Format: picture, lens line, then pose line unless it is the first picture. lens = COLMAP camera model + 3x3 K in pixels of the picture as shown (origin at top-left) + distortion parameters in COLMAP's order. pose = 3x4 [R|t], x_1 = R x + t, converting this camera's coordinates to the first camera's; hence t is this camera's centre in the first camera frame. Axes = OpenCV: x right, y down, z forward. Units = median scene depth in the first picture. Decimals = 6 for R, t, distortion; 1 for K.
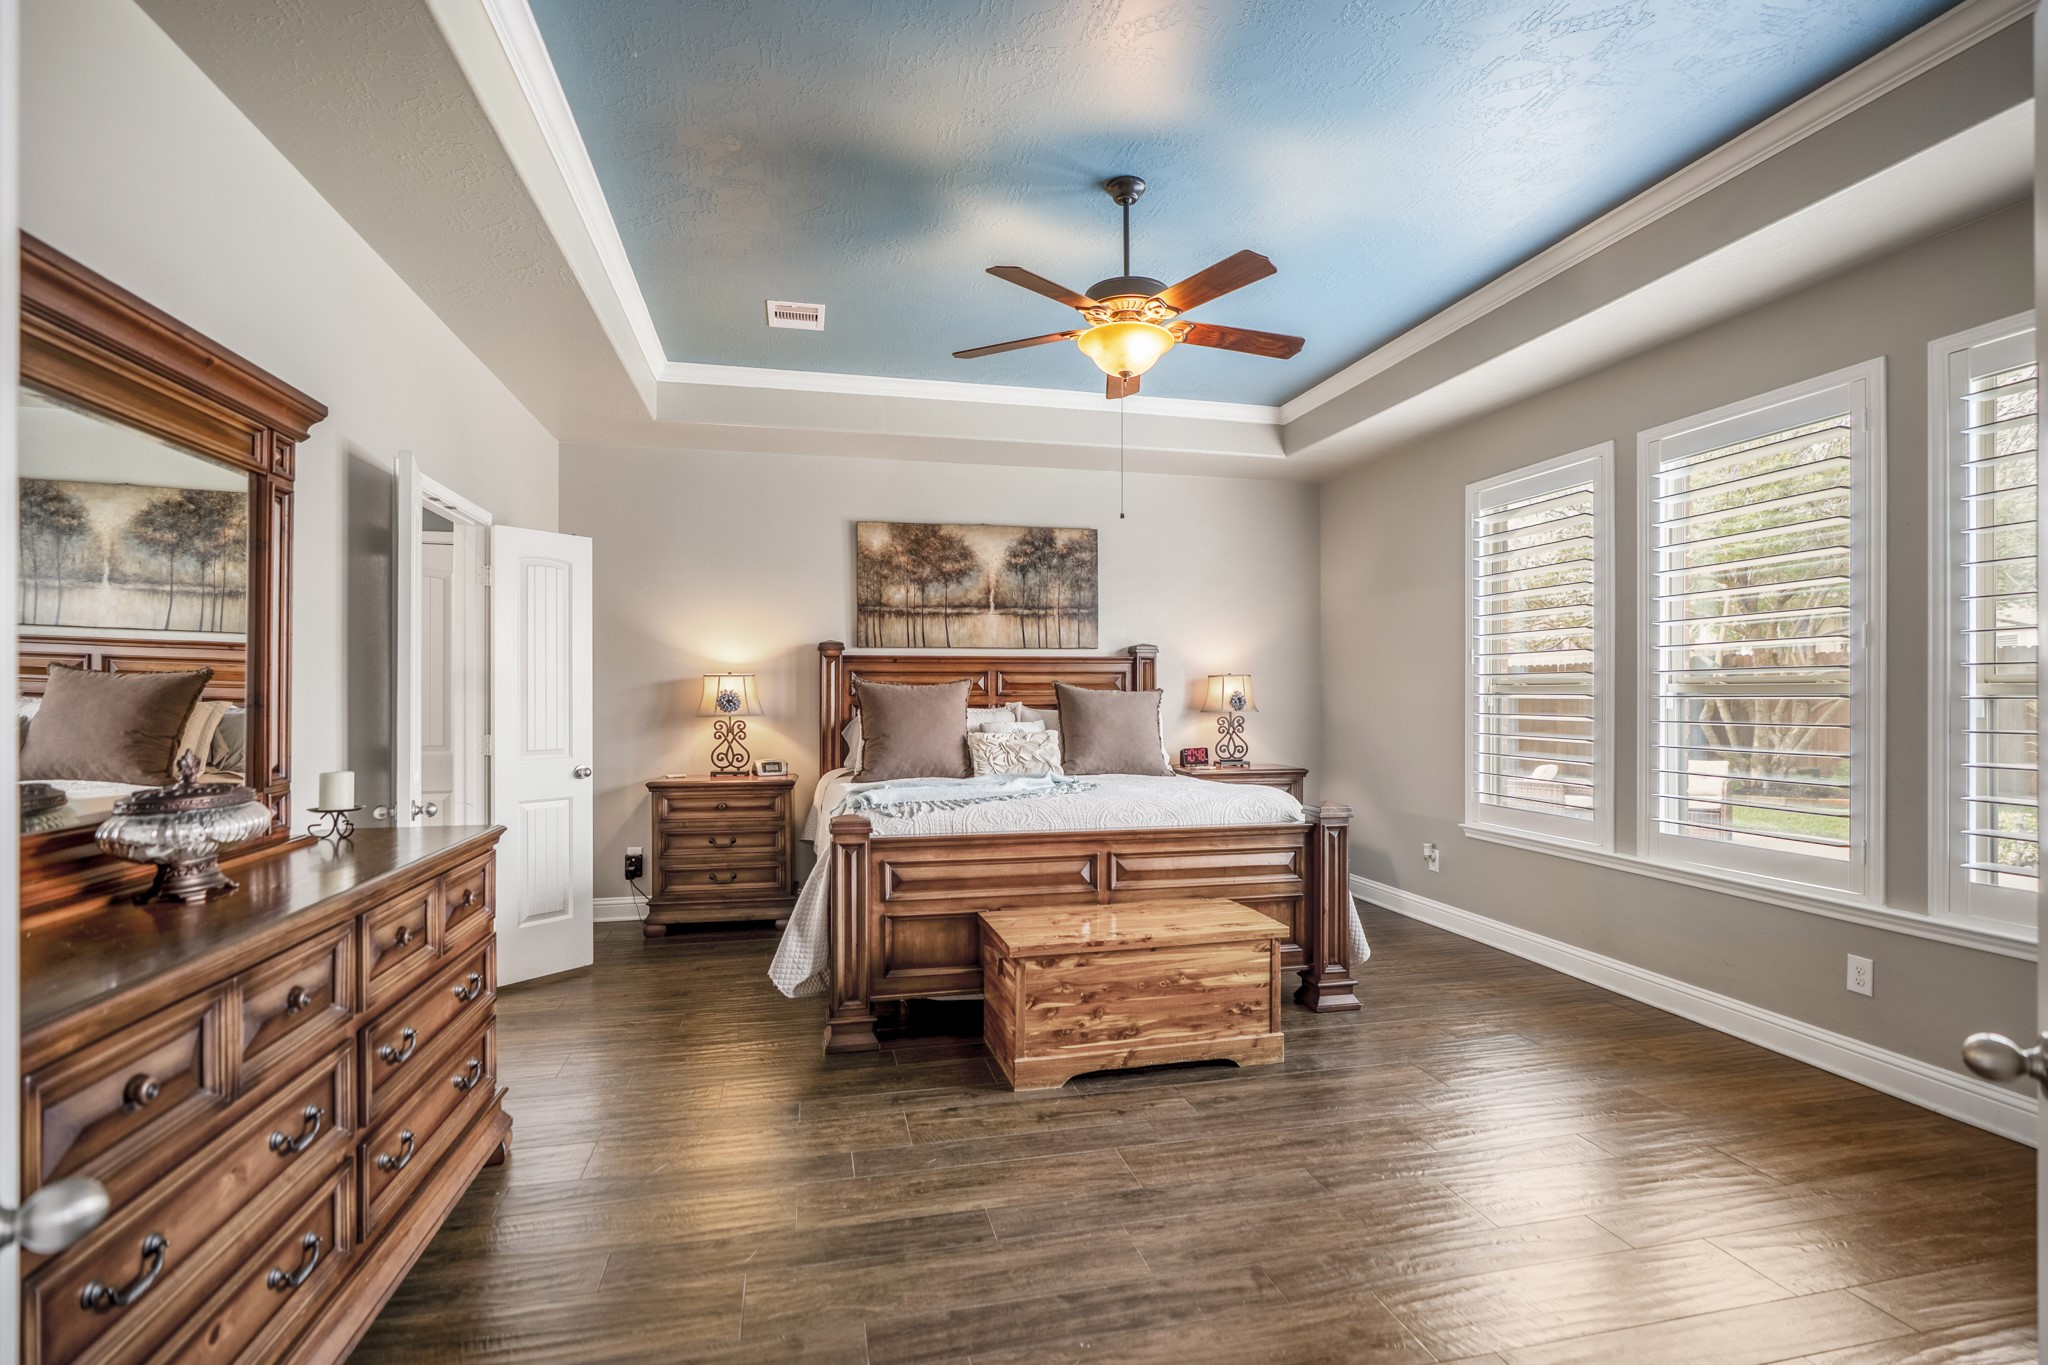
lens RADIAL K [[957.1, 0, 1033.6], [0, 957.1, 686.2], [0, 0, 1]] dist [-0.005811, 0.000658]
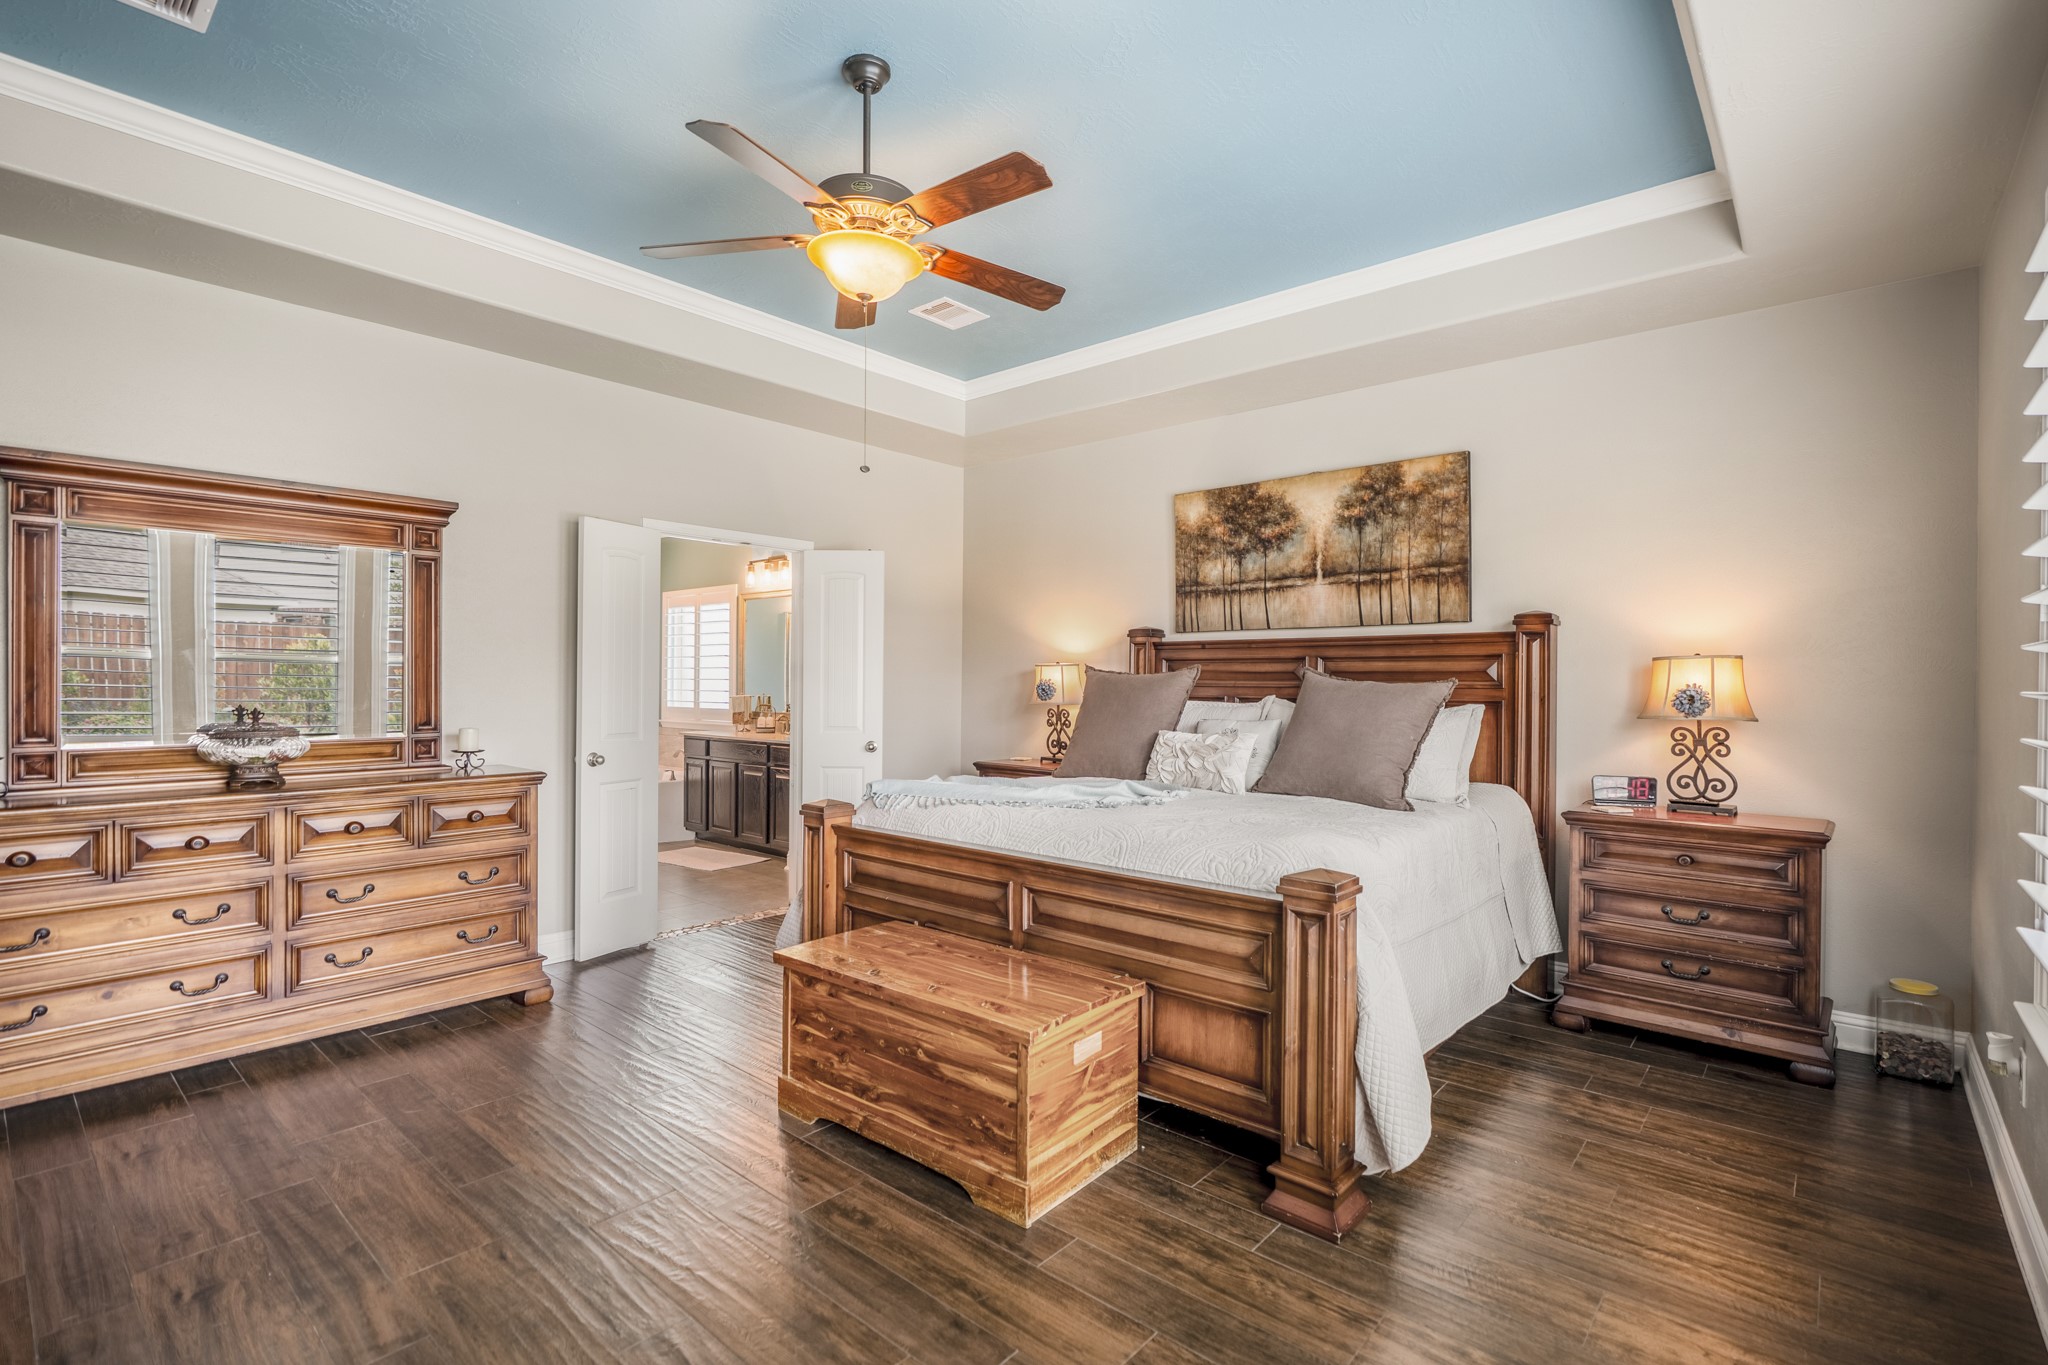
lens RADIAL K [[957.1, 0, 1024.0], [0, 957.1, 673.1], [0, 0, 1]] dist [-0.005811, 0.000658]
pose [[0.578413, -0.002229, -0.815741, 0.468835], [-0.001704, 0.999991, -0.003941, 0.001479], [0.815742, 0.003669, 0.578404, 0.349156]]
